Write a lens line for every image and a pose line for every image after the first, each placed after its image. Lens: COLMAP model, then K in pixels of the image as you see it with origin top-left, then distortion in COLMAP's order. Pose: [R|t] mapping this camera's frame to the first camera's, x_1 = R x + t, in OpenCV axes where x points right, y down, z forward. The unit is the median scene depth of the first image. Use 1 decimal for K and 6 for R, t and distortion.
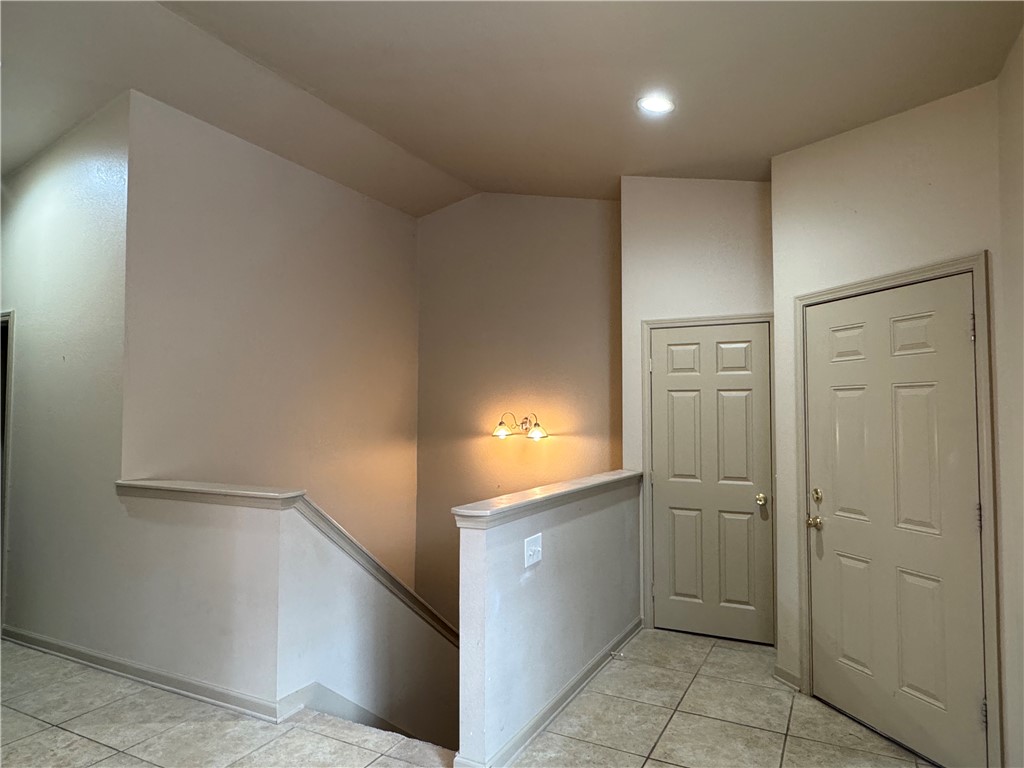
lens RADIAL K [[656.8, 0, 508.8], [0, 656.8, 384.8], [0, 0, 1]] dist [-0.004190, 0.001947]
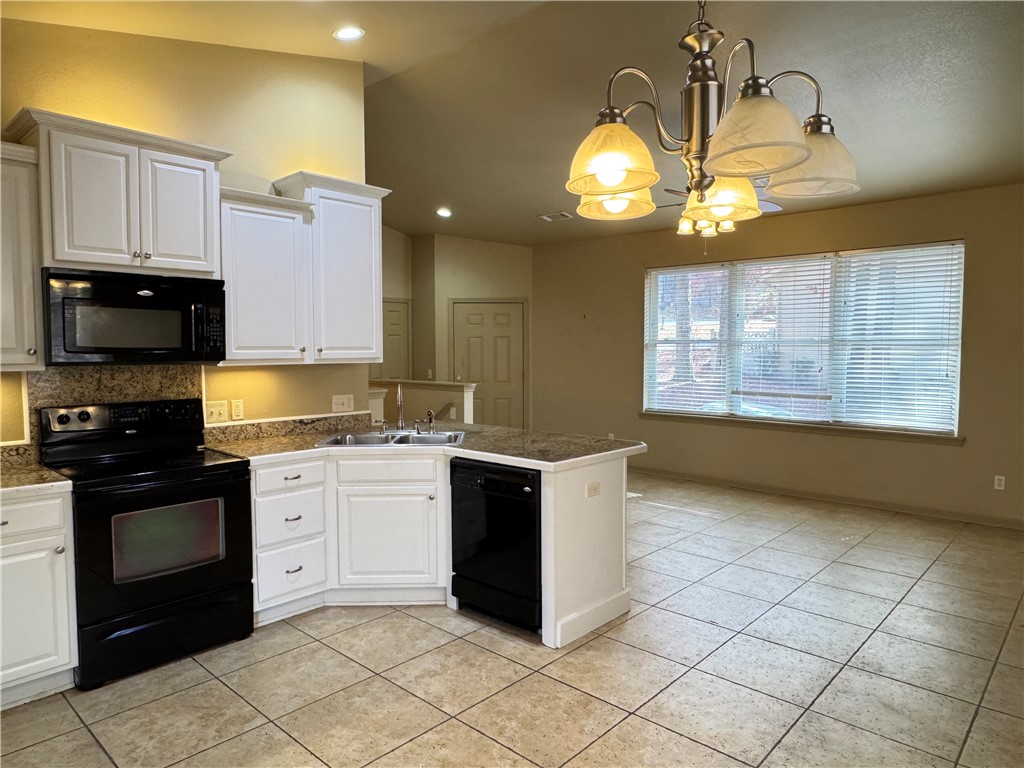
lens RADIAL K [[656.8, 0, 508.8], [0, 656.8, 384.8], [0, 0, 1]] dist [-0.004190, 0.001947]
pose [[0.271961, -0.060384, 0.960412, -2.044473], [-0.039105, 0.996511, 0.073728, -0.003850], [-0.961513, -0.057608, 0.268651, 0.137291]]
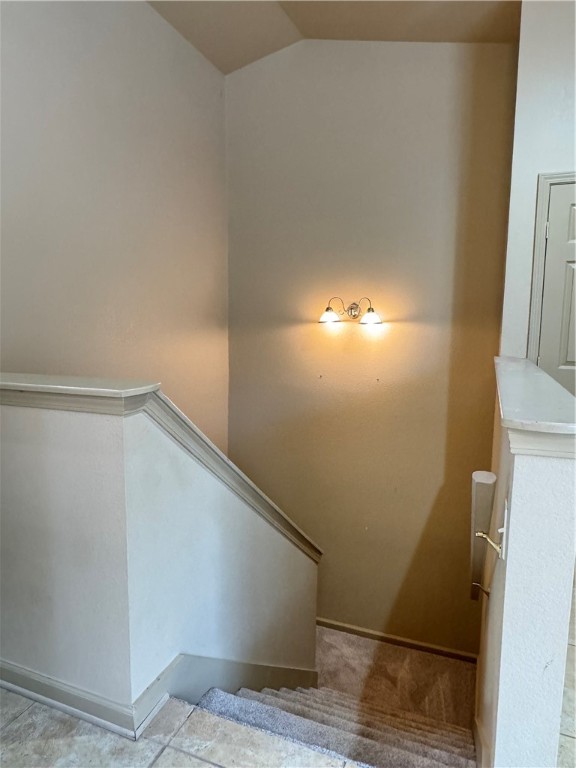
lens RADIAL K [[505.7, 0, 288.6], [0, 505.7, 380.6], [0, 0, 1]] dist [0.006168, -0.000309]
pose [[0.996032, -0.007138, 0.088710, -0.232046], [-0.007046, 0.987325, 0.158555, 0.082021], [-0.088717, -0.158550, 0.983357, 0.522184]]
